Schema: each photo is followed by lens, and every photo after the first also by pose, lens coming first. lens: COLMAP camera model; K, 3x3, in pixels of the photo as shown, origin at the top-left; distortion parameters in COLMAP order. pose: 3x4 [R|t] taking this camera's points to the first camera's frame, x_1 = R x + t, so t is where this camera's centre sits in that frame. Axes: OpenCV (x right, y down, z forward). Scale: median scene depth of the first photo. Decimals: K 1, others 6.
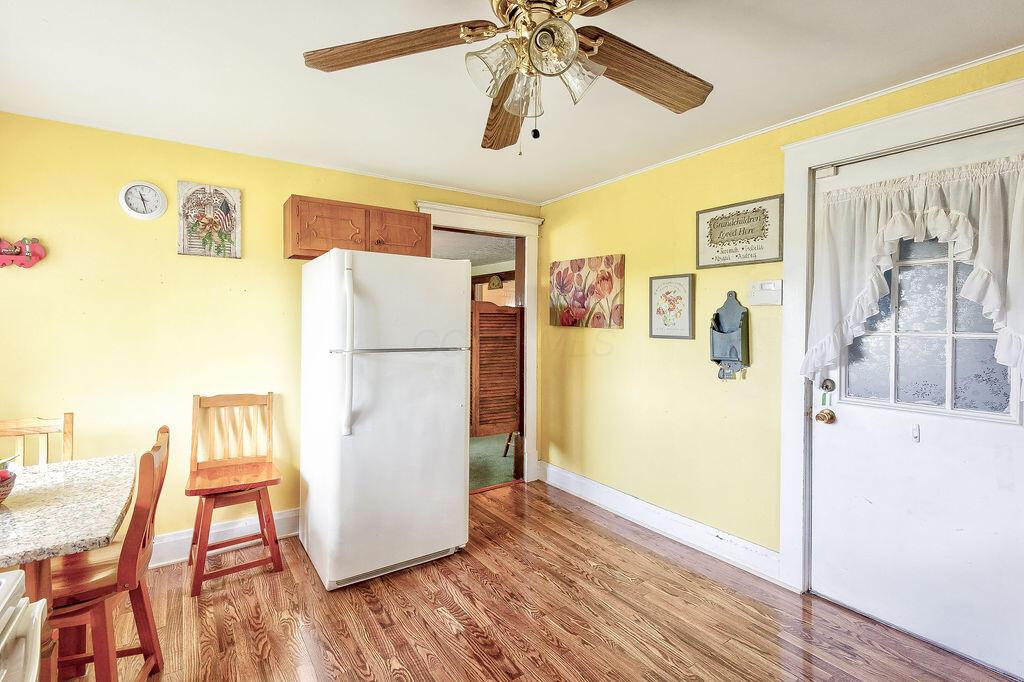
lens RADIAL K [[477.2, 0, 508.3], [0, 477.2, 332.4], [0, 0, 1]] dist [0.002248, 0.000002]
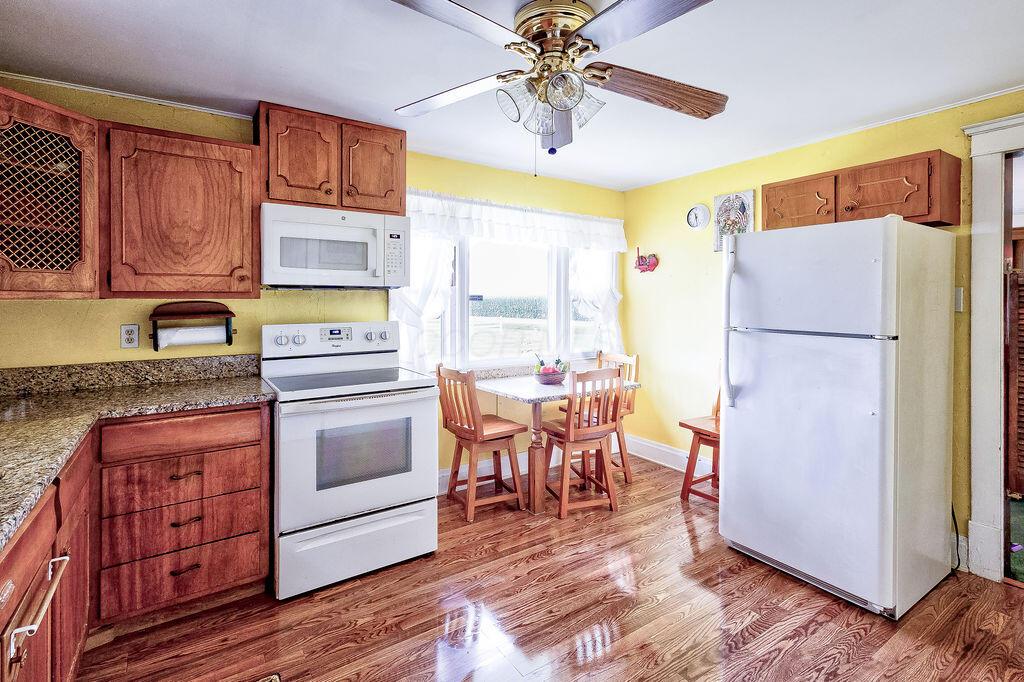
lens RADIAL K [[483.2, 0, 512.2], [0, 483.2, 303.2], [0, 0, 1]] dist [0.002870, 0.000165]
pose [[-0.003887, -0.003275, -0.999987, 0.694324], [-0.020934, 0.999776, -0.003193, -0.003730], [0.999773, 0.020921, -0.003955, 0.462765]]
